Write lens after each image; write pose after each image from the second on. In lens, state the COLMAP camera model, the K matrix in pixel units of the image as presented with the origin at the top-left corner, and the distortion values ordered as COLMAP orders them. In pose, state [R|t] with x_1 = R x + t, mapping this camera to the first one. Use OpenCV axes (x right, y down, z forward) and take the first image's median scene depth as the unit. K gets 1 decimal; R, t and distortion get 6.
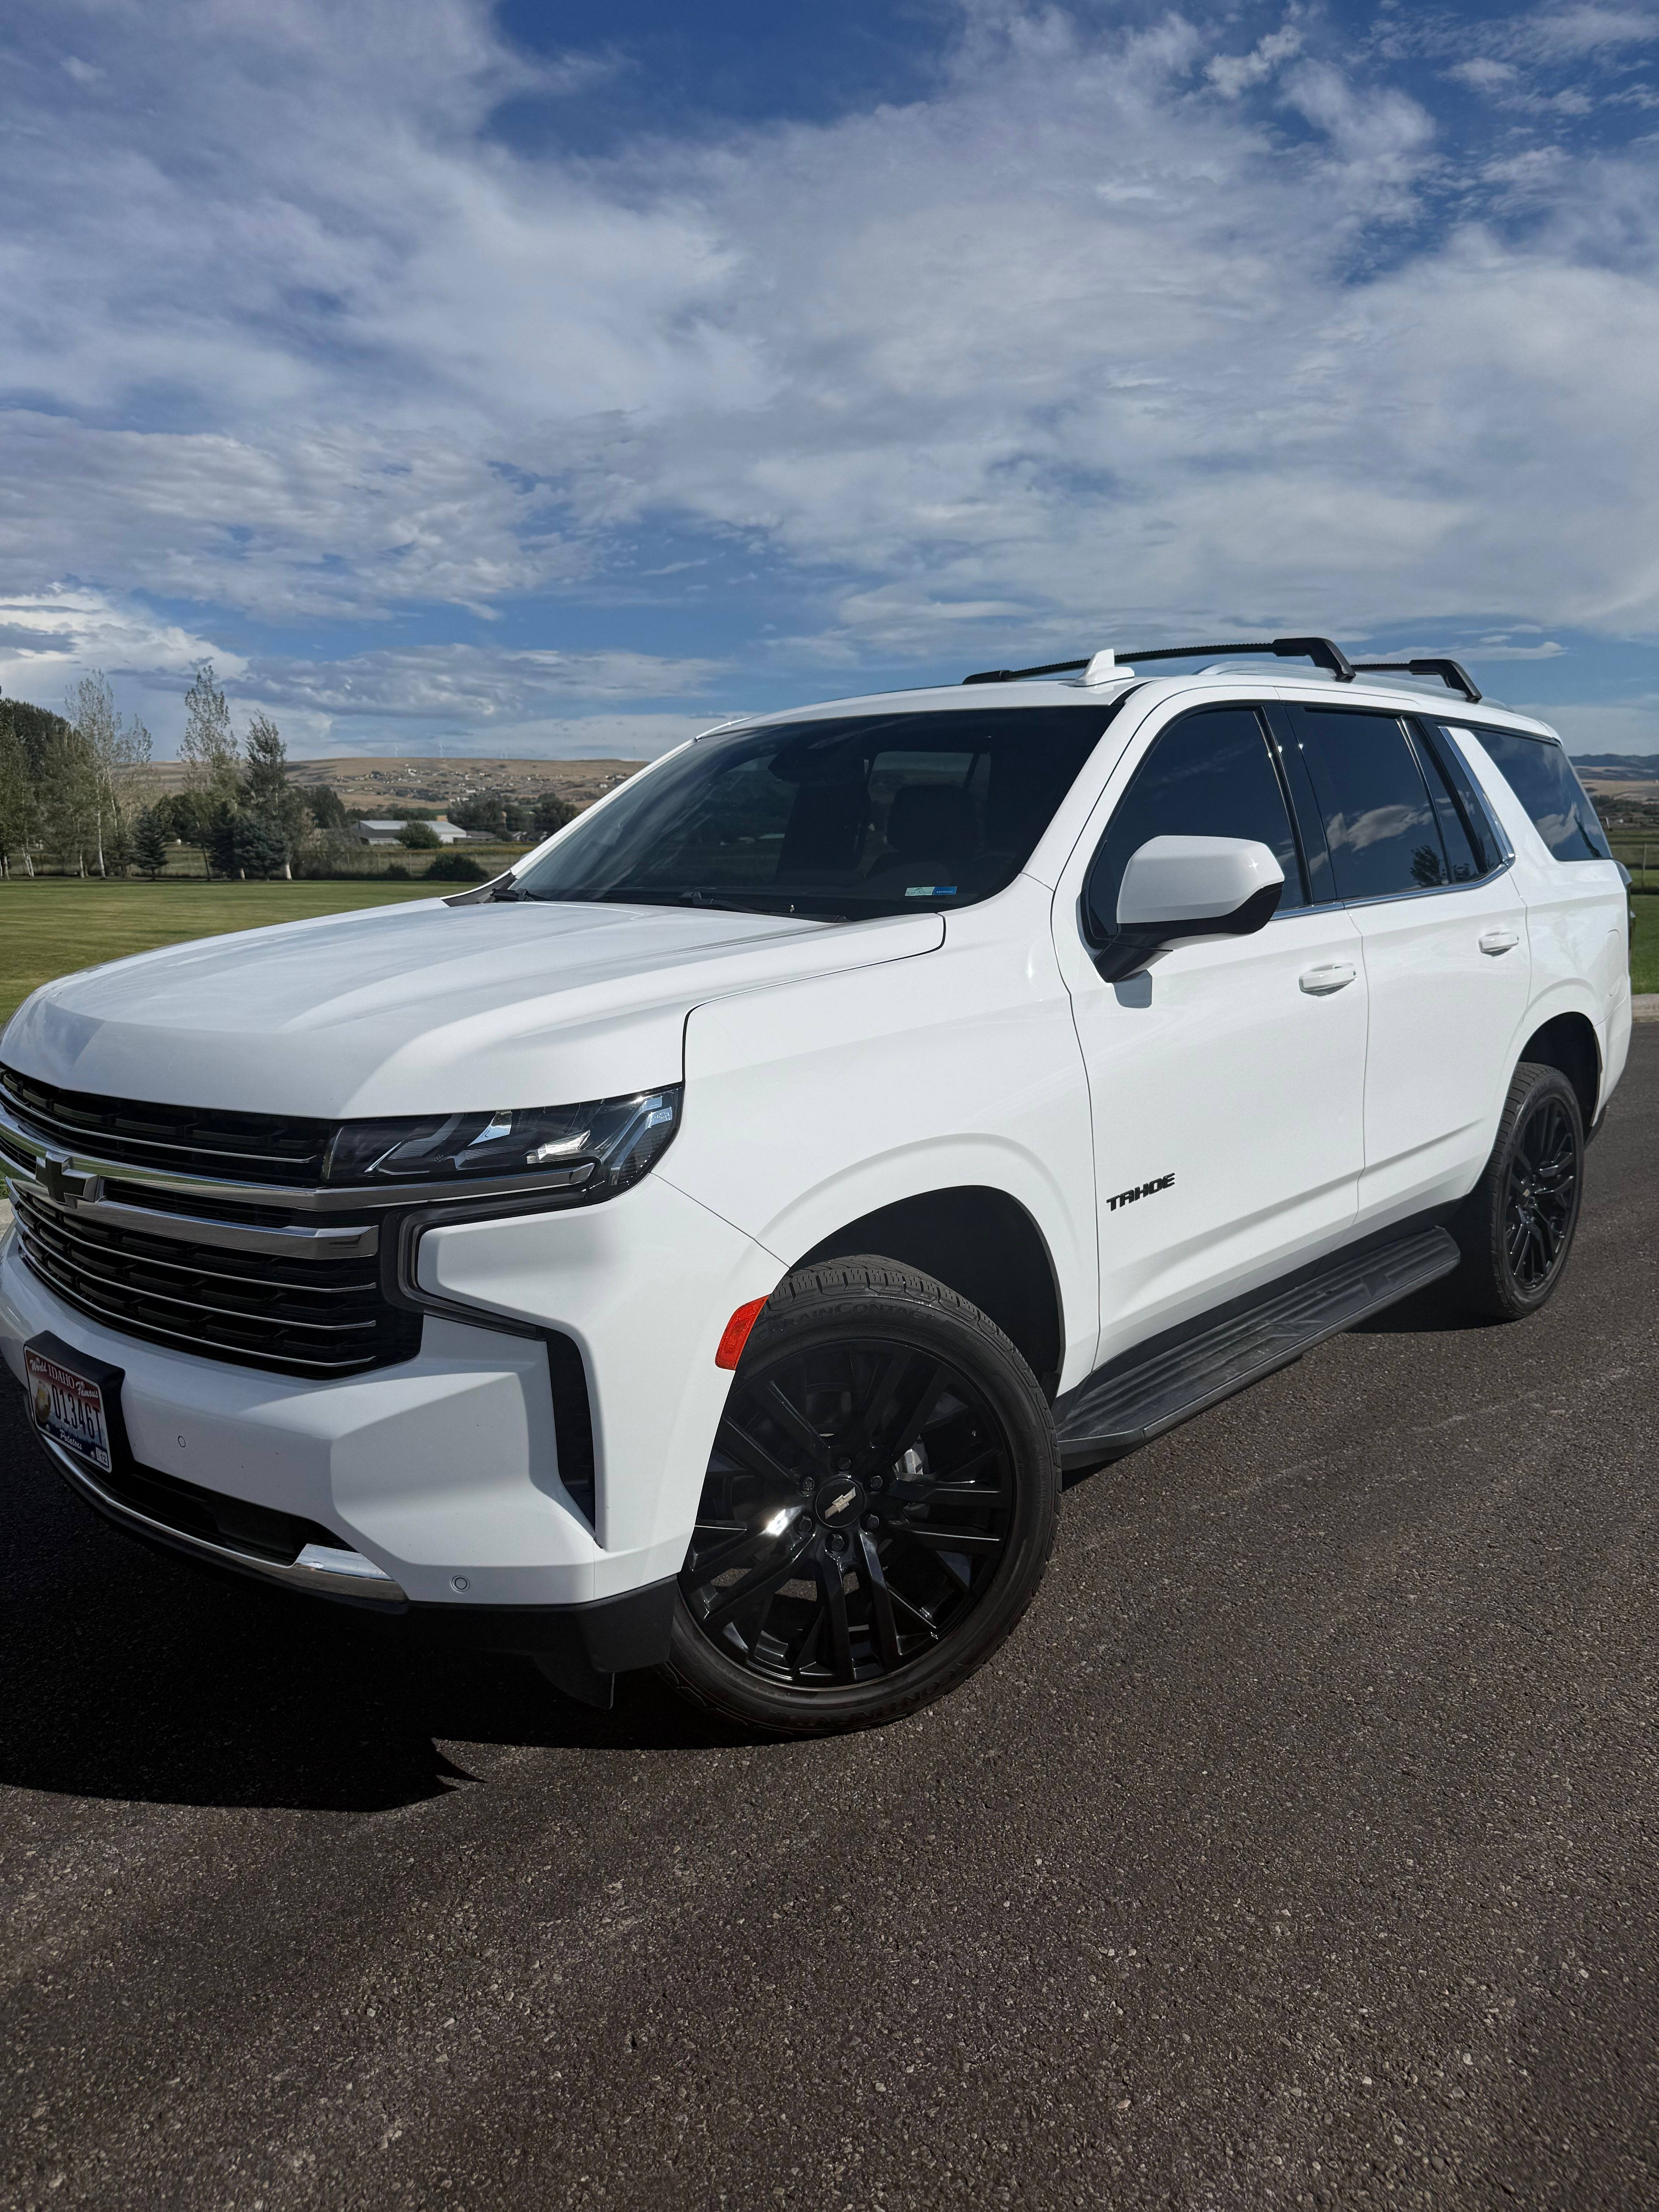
lens RADIAL K [[1550.1, 0, 820.6], [0, 1550.1, 1115.4], [0, 0, 1]] dist [0.005205, -0.012166]
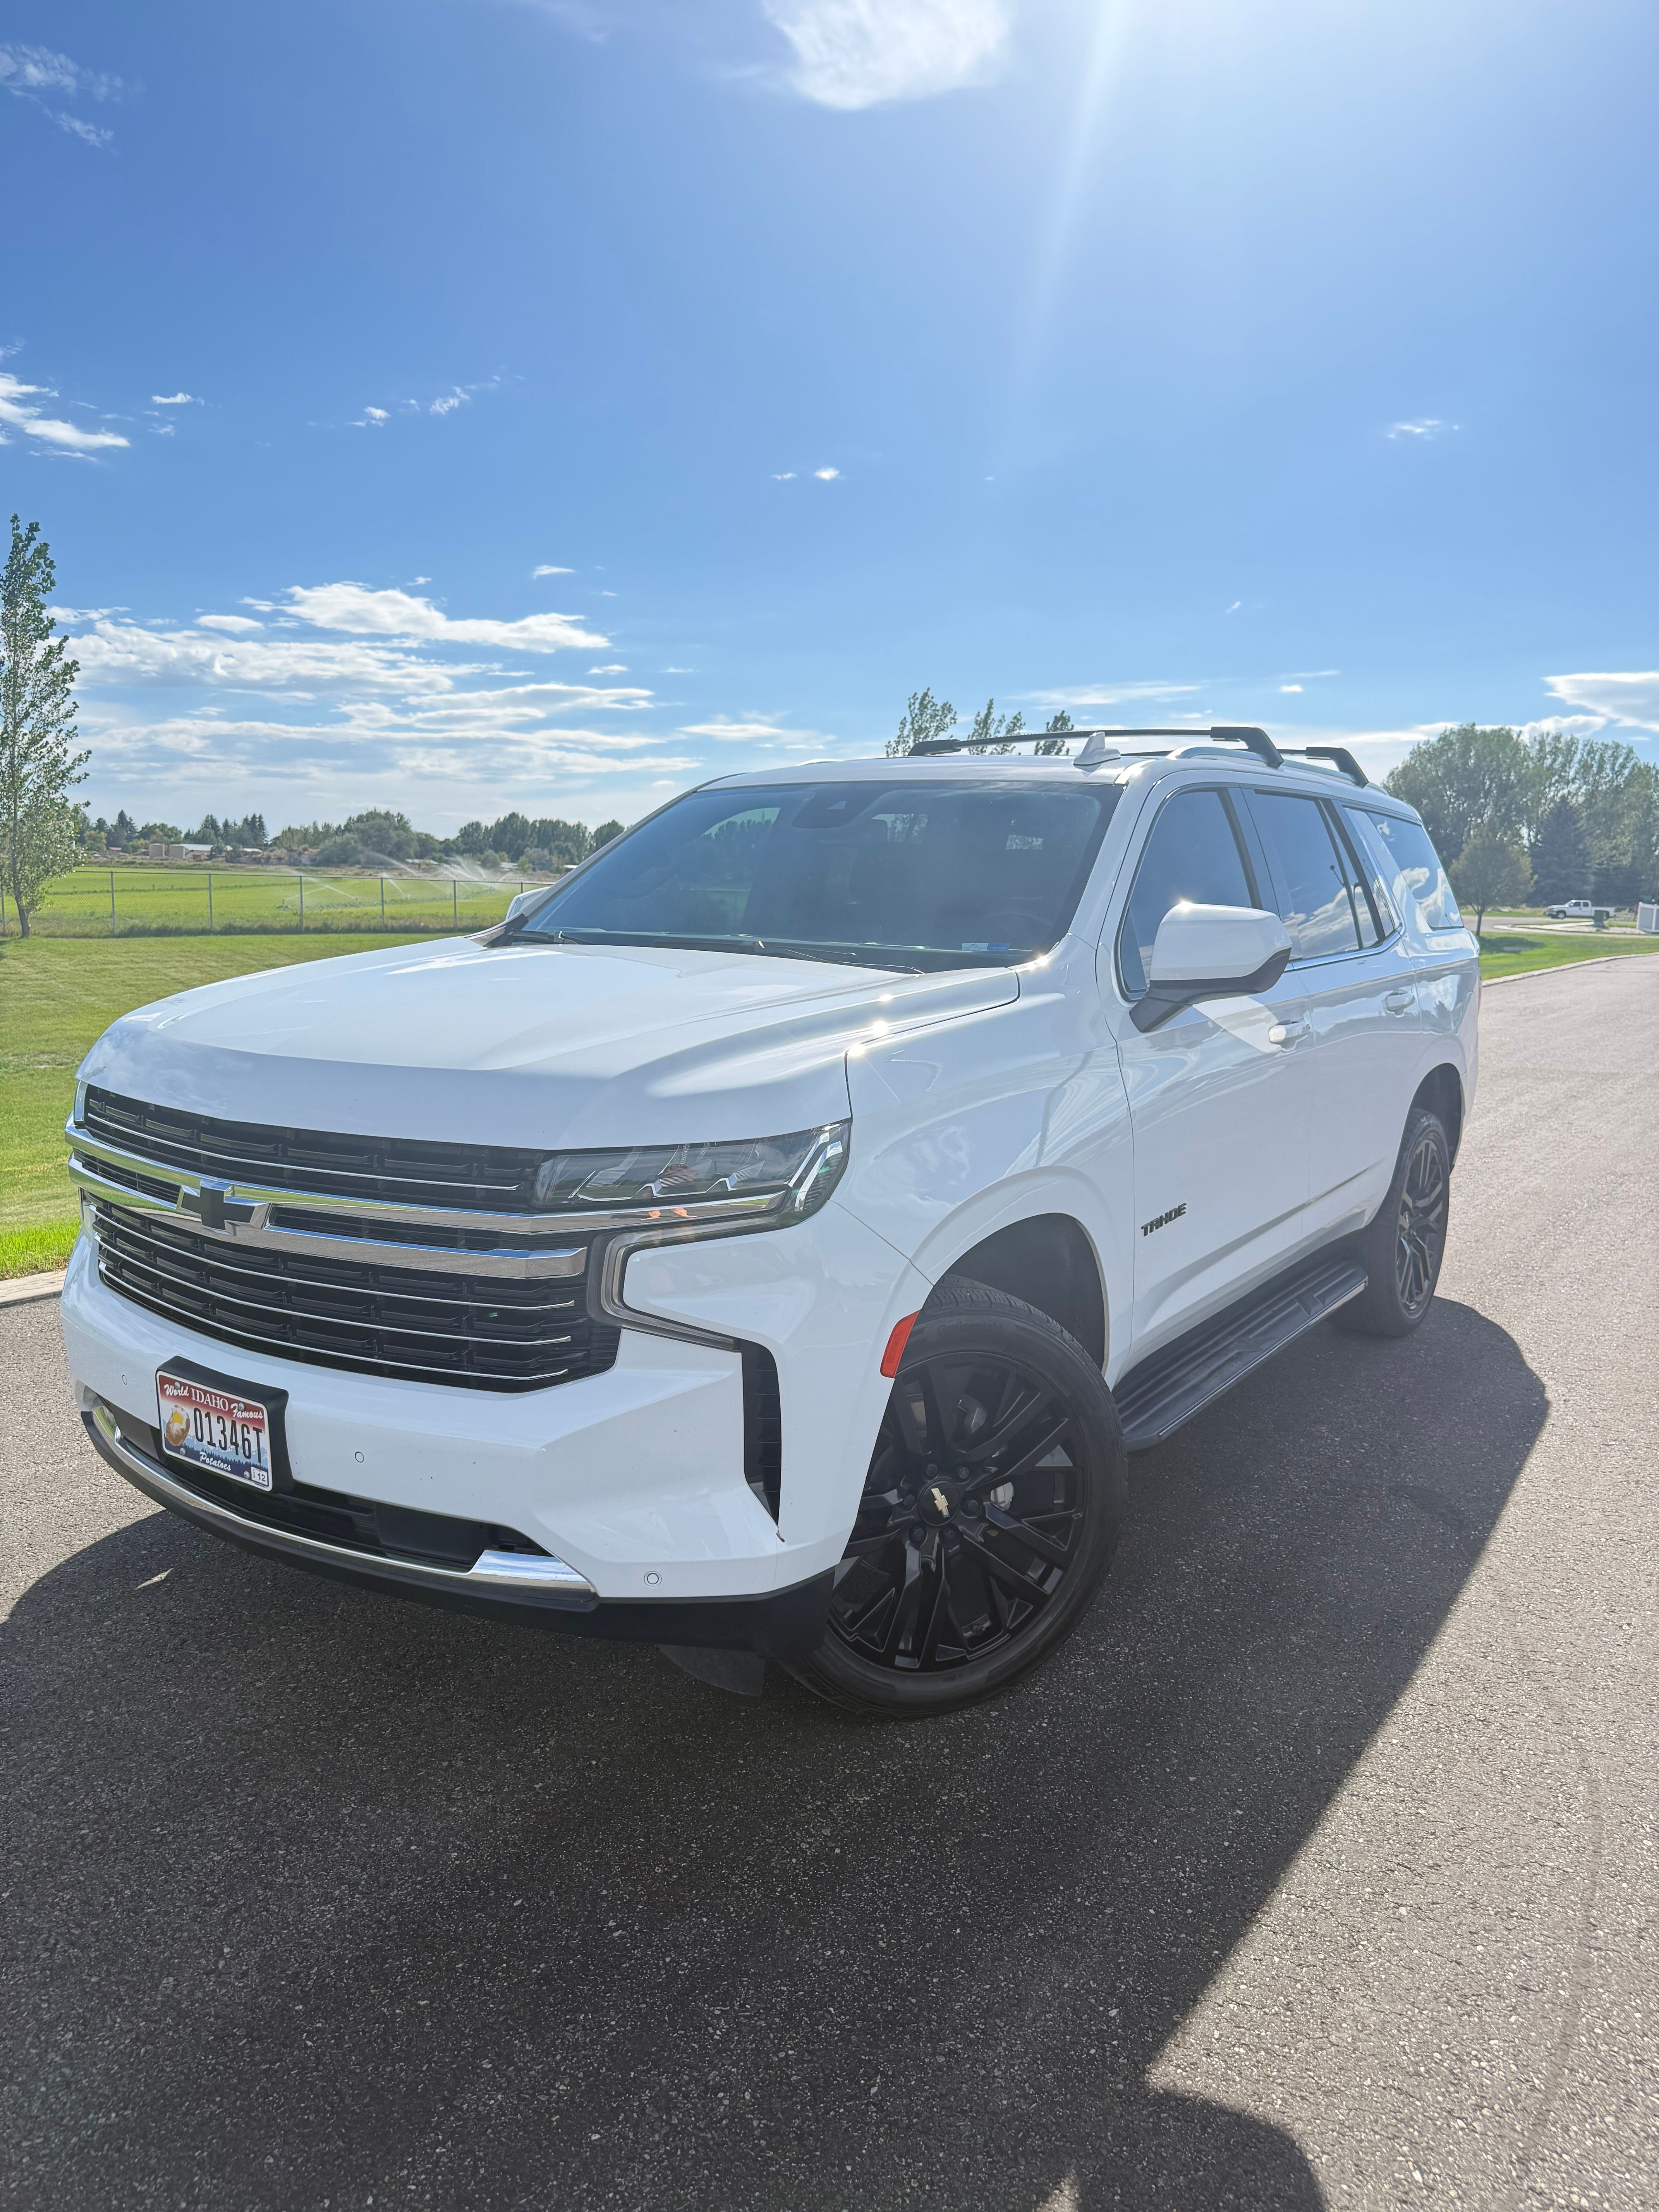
lens RADIAL K [[1550.1, 0, 820.6], [0, 1550.1, 1115.4], [0, 0, 1]] dist [0.005205, -0.012166]
pose [[0.988455, 0.009441, 0.151220, -0.166032], [-0.005818, 0.999686, -0.024388, 0.002087], [-0.151403, 0.023226, 0.988199, -0.054124]]
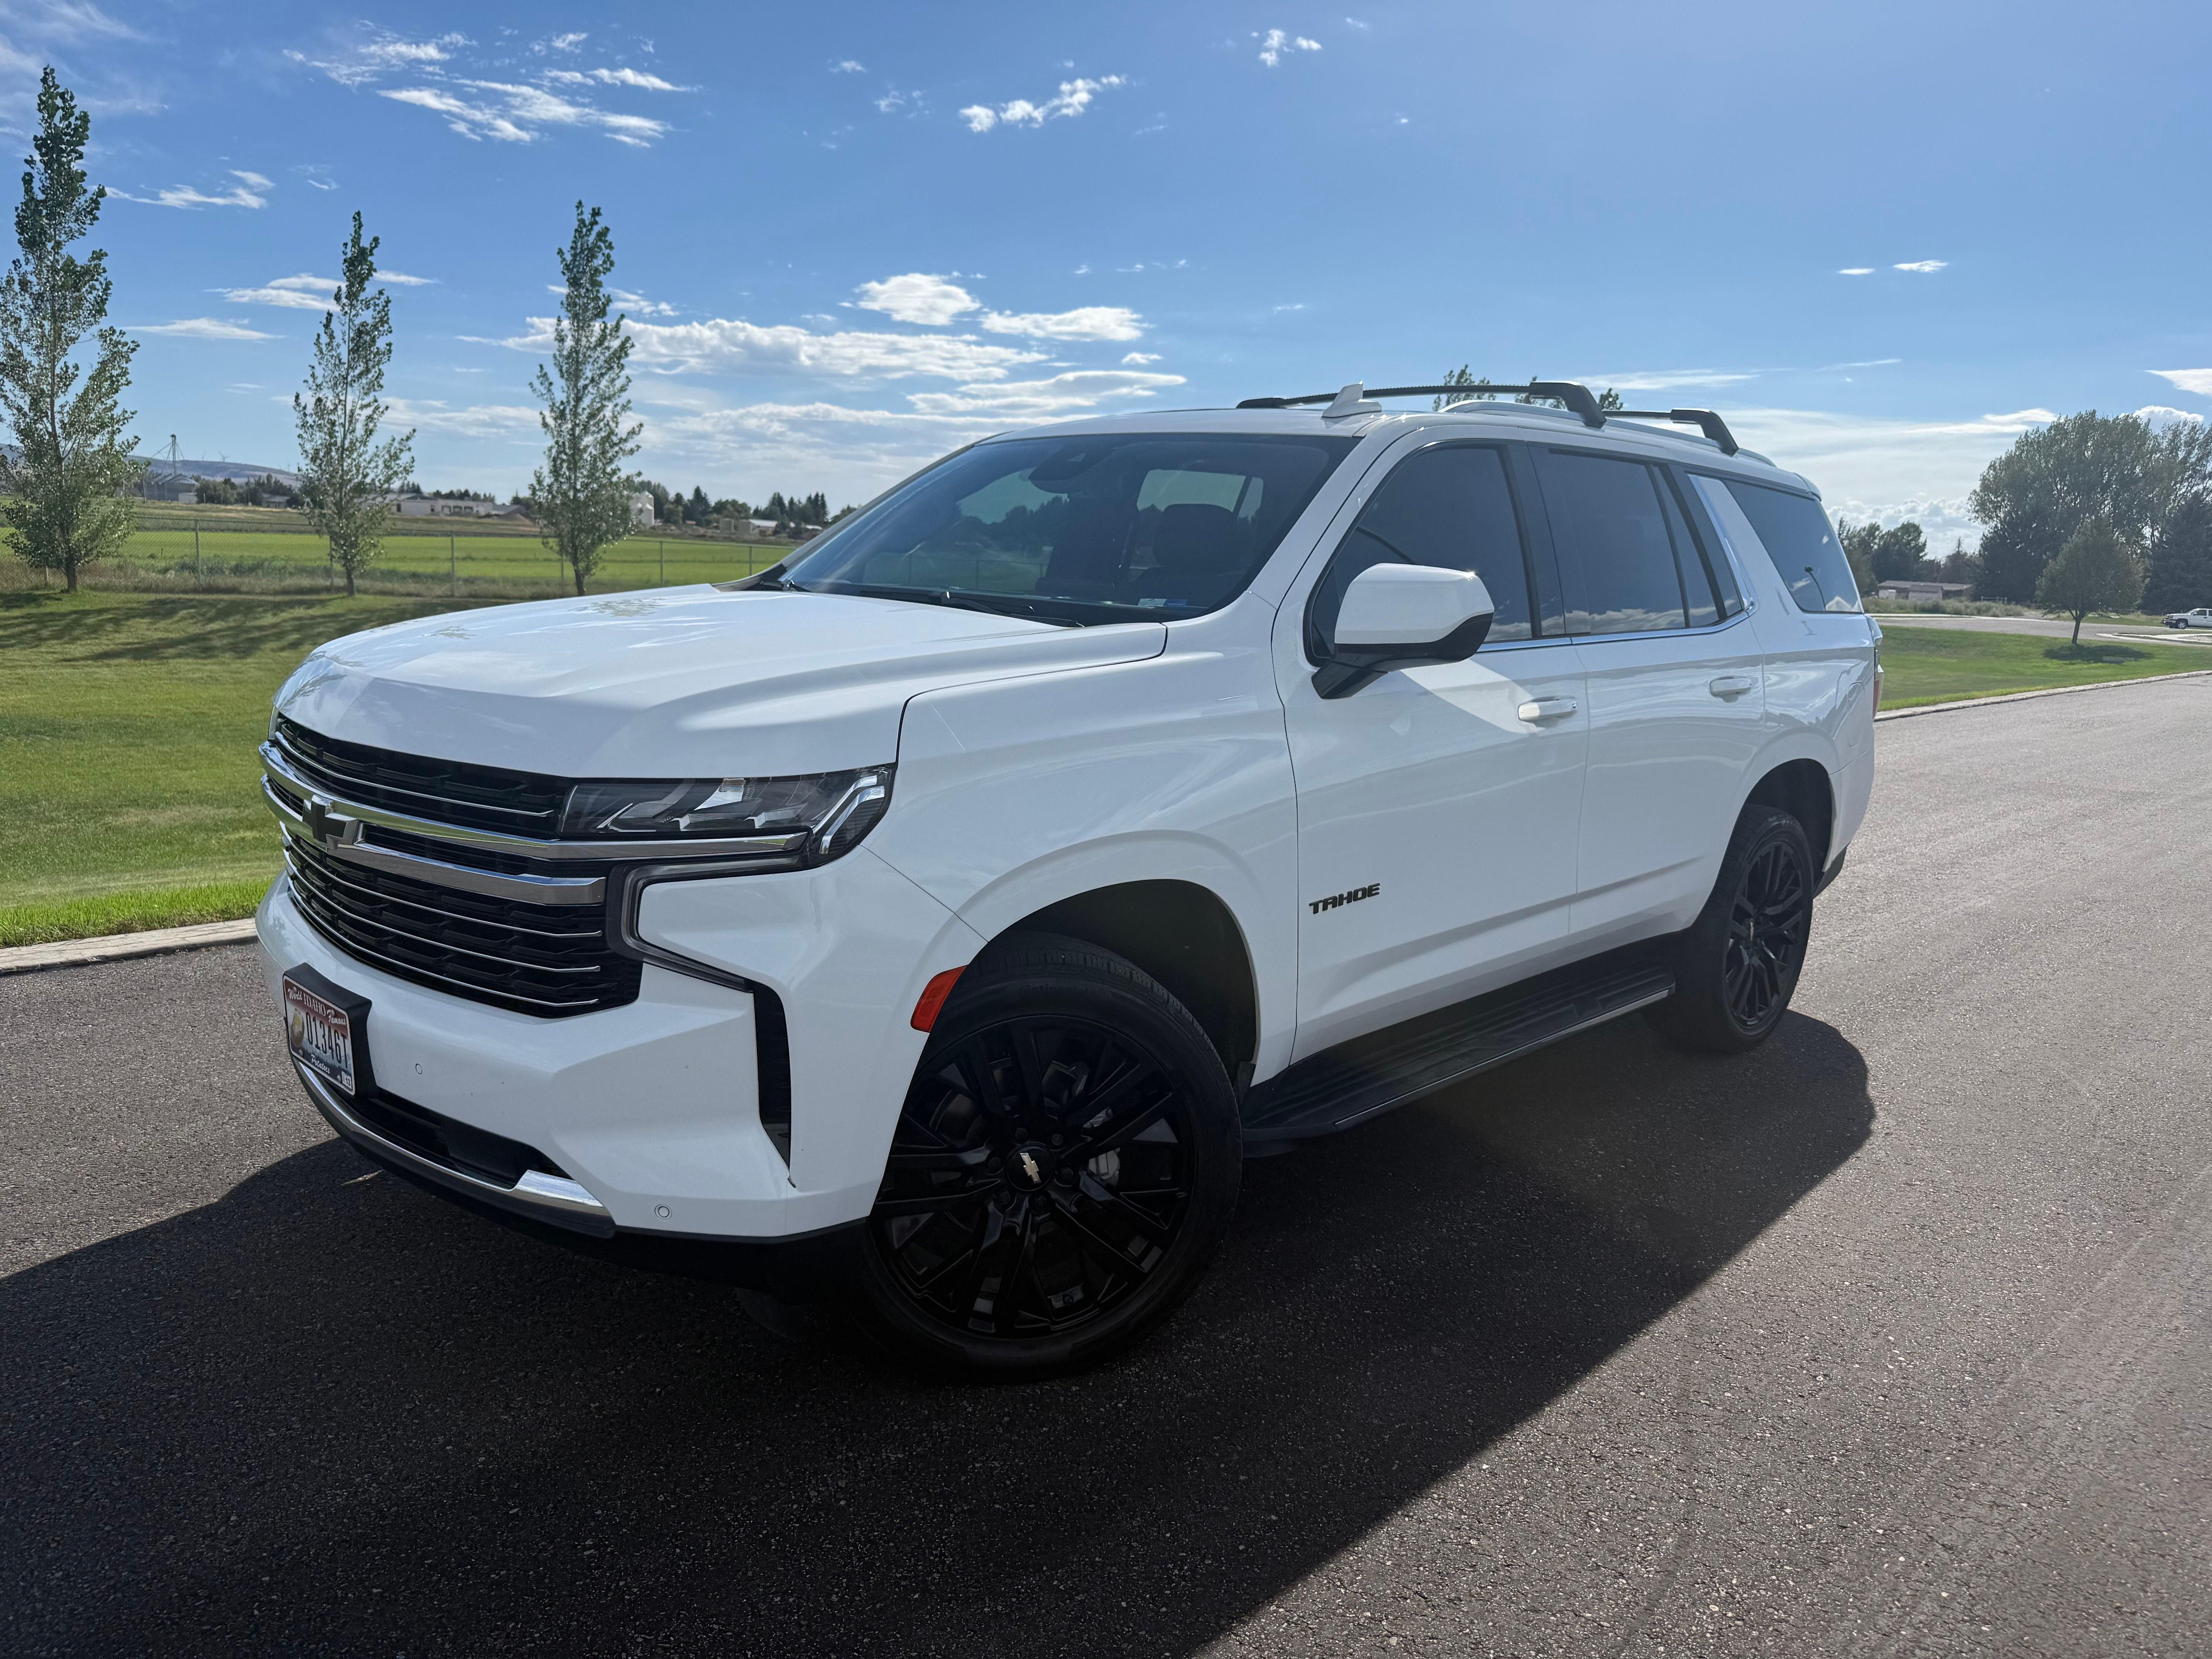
lens RADIAL K [[1546.1, 0, 1096.7], [0, 1546.1, 831.4], [0, 0, 1]] dist [0.008816, -0.015268]
pose [[0.998111, 0.059204, -0.016437, 0.042727], [-0.059188, 0.998246, 0.001434, 0.009738], [0.016493, -0.000459, 0.999864, -0.044925]]
